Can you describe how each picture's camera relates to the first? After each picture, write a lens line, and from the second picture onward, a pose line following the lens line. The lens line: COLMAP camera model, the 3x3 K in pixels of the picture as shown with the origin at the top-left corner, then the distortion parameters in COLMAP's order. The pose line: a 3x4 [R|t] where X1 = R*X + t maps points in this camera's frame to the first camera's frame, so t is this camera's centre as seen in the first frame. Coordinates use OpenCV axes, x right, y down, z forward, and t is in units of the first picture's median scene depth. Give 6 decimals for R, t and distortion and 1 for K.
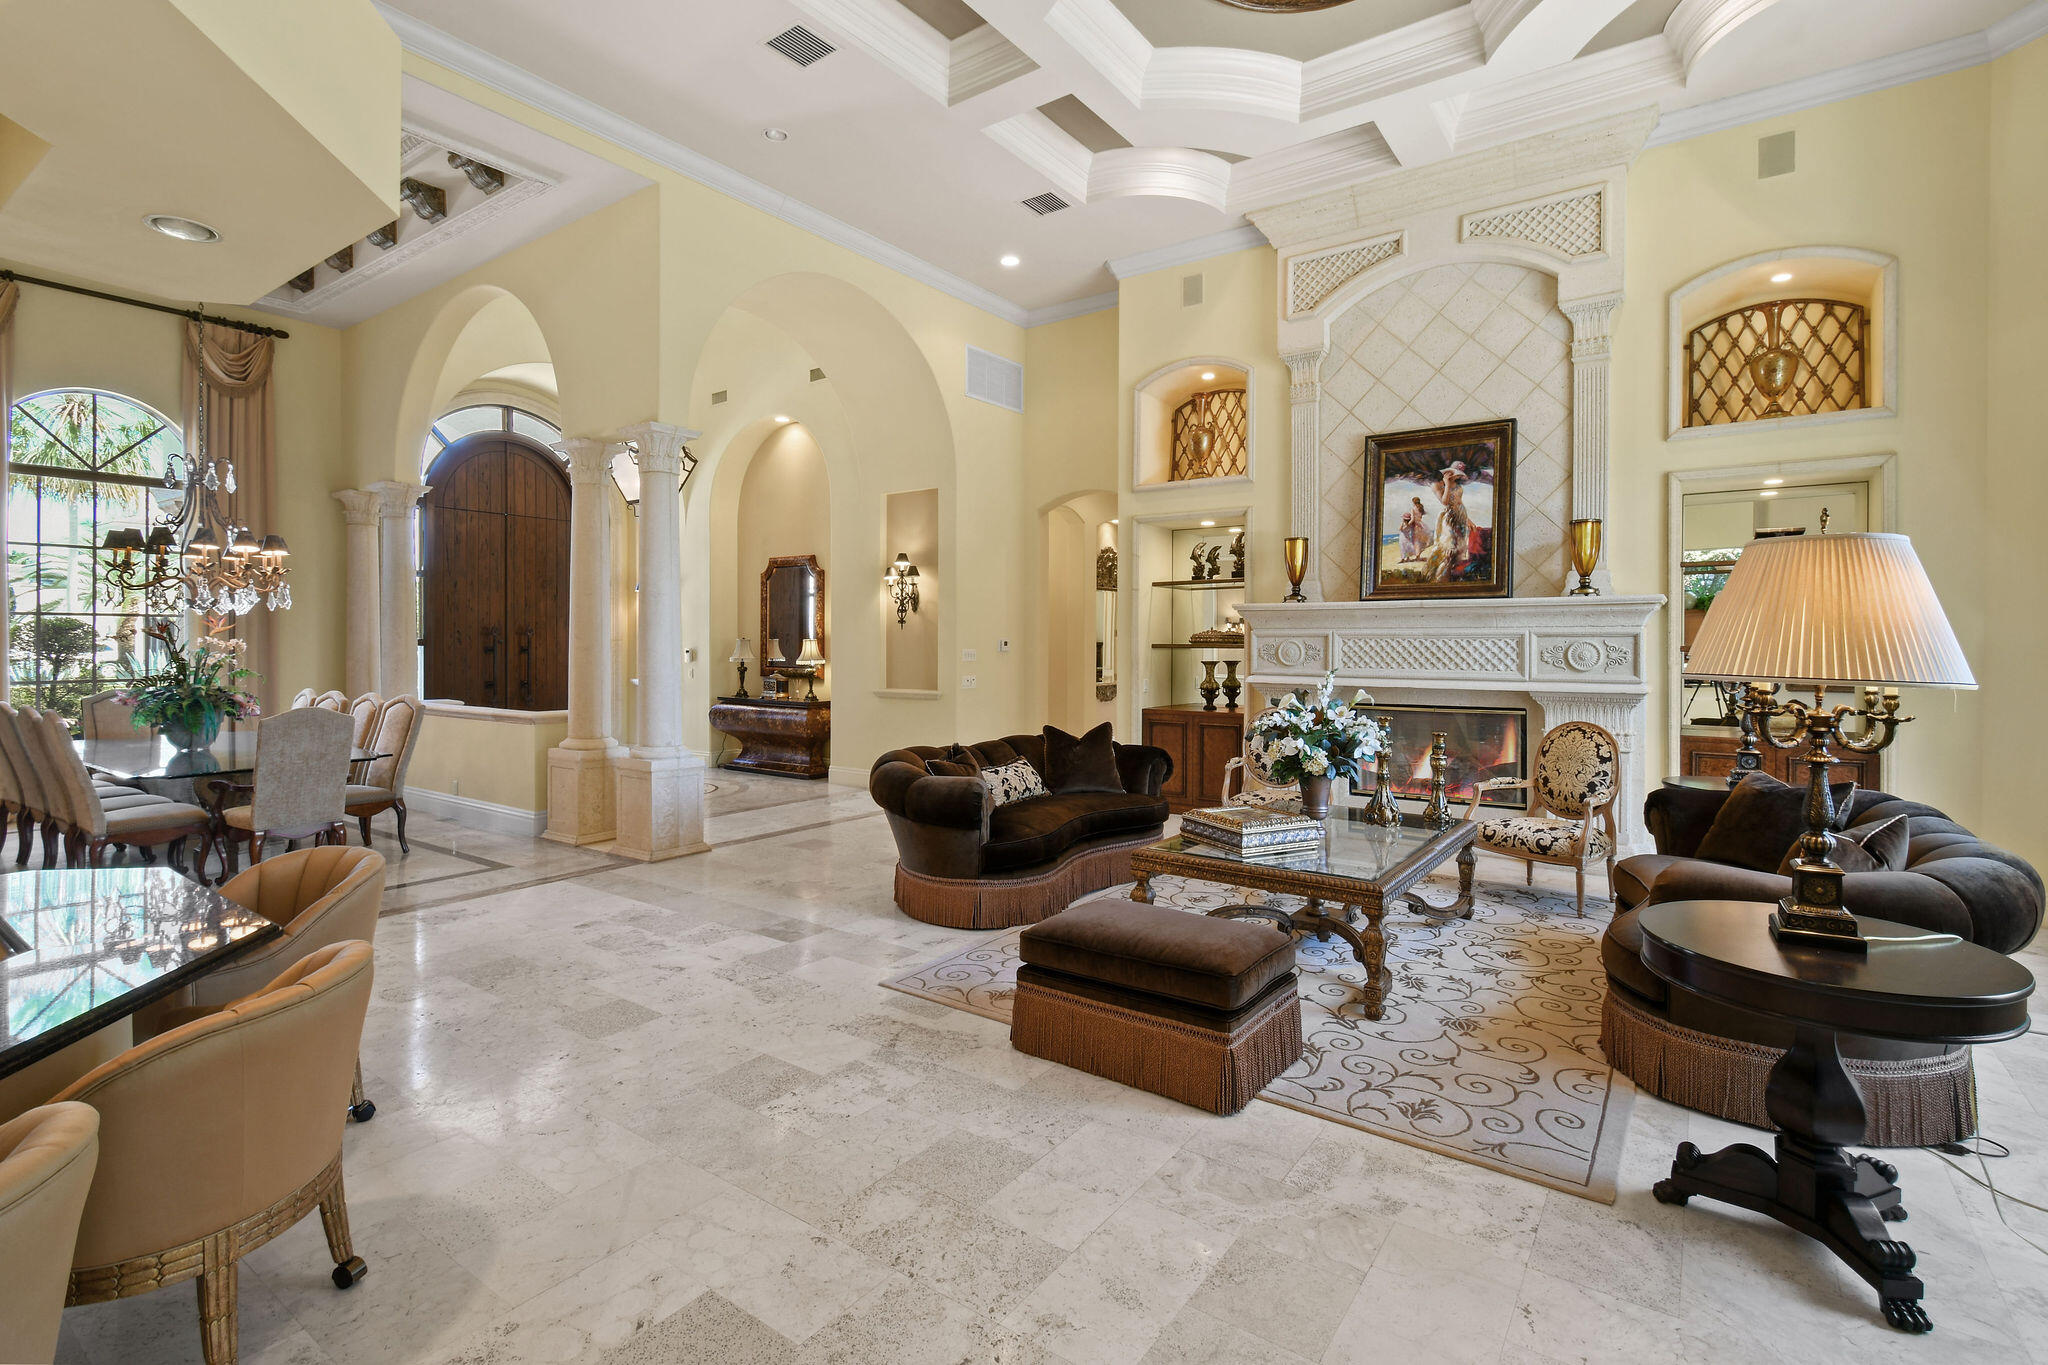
lens RADIAL K [[974.7, 0, 1011.9], [0, 974.7, 667.5], [0, 0, 1]] dist [0.004574, -0.003692]
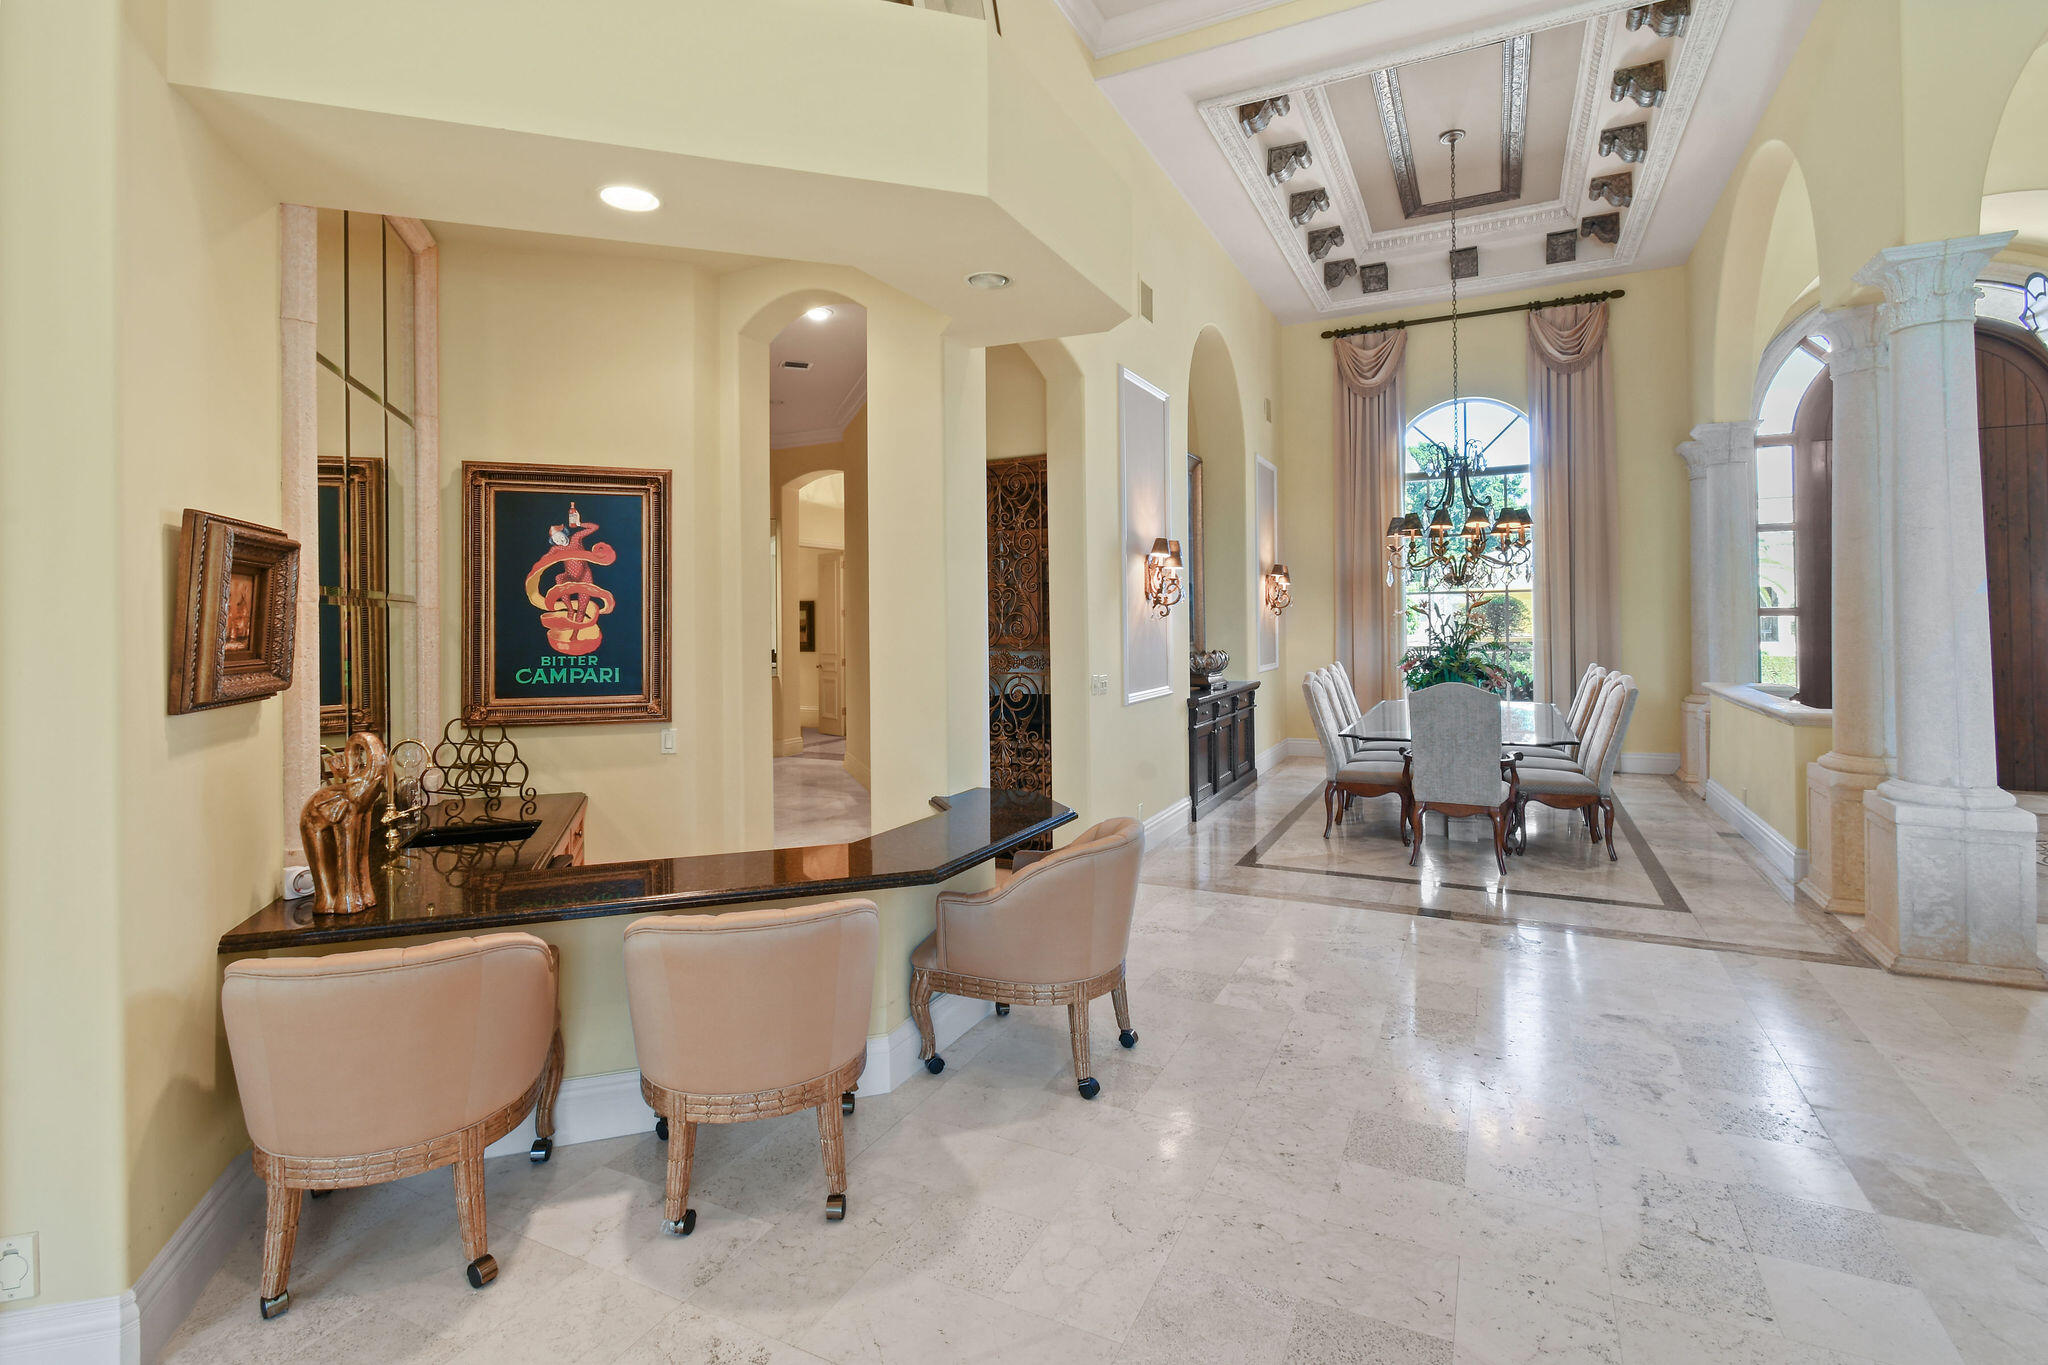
lens RADIAL K [[974.7, 0, 1007.6], [0, 974.7, 611.9], [0, 0, 1]] dist [0.004574, -0.003692]
pose [[0.150732, -0.011758, -0.988505, 0.115386], [-0.011605, 0.999839, -0.013662, -0.007498], [0.988507, 0.013531, 0.150571, 0.275230]]
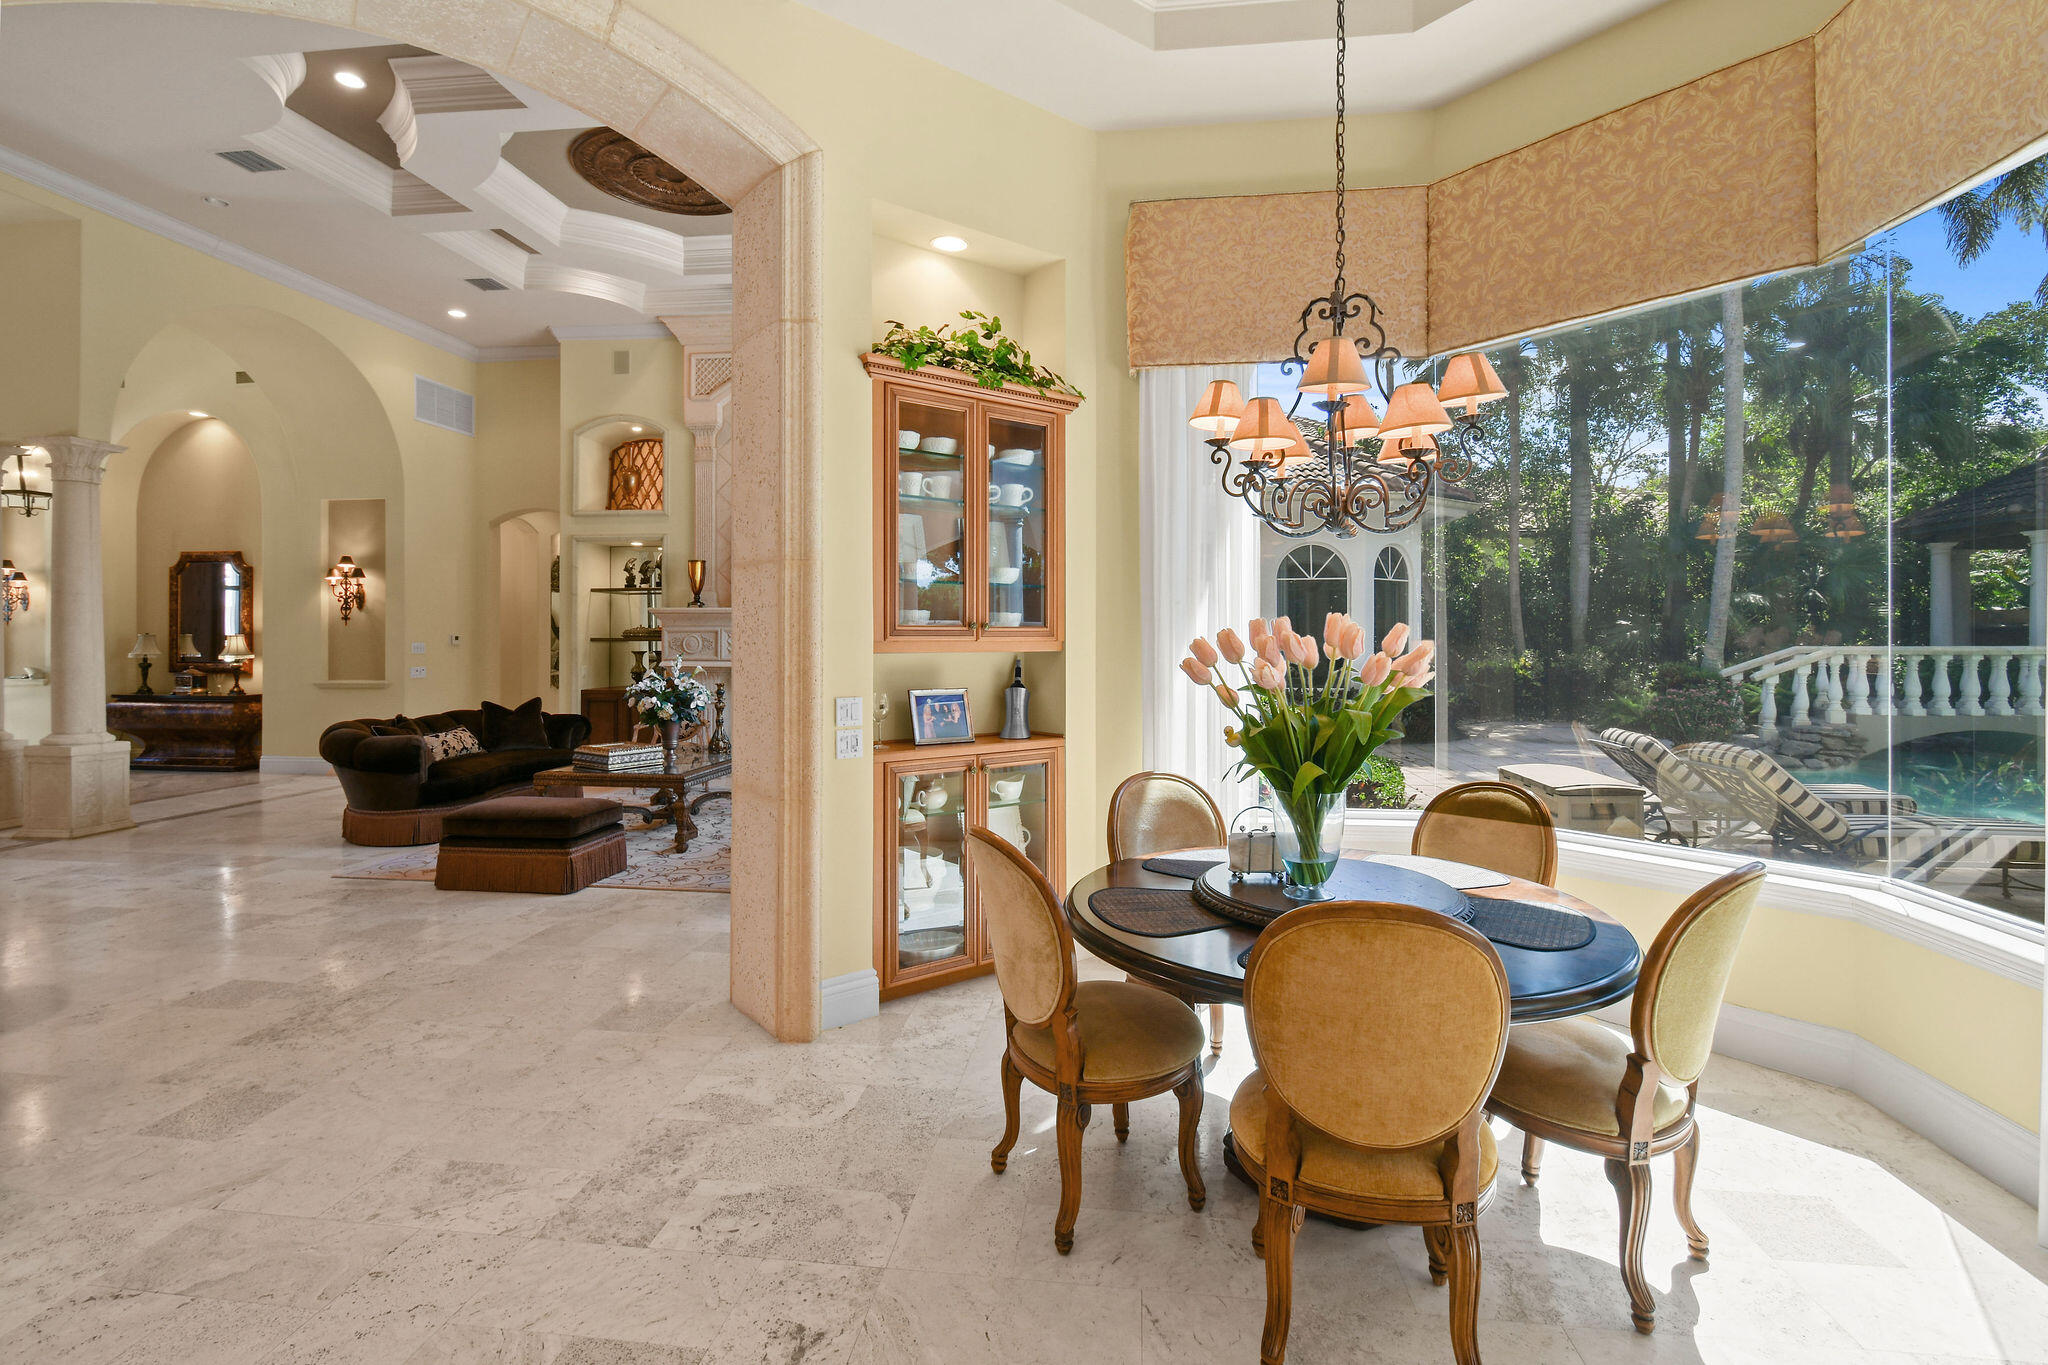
lens RADIAL K [[974.7, 0, 1035.1], [0, 974.7, 640.5], [0, 0, 1]] dist [0.004574, -0.003692]
pose [[0.874328, -0.004866, 0.485311, 0.035675], [0.014916, 0.999747, -0.016849, 0.008932], [-0.485106, 0.021971, 0.874179, -0.374092]]
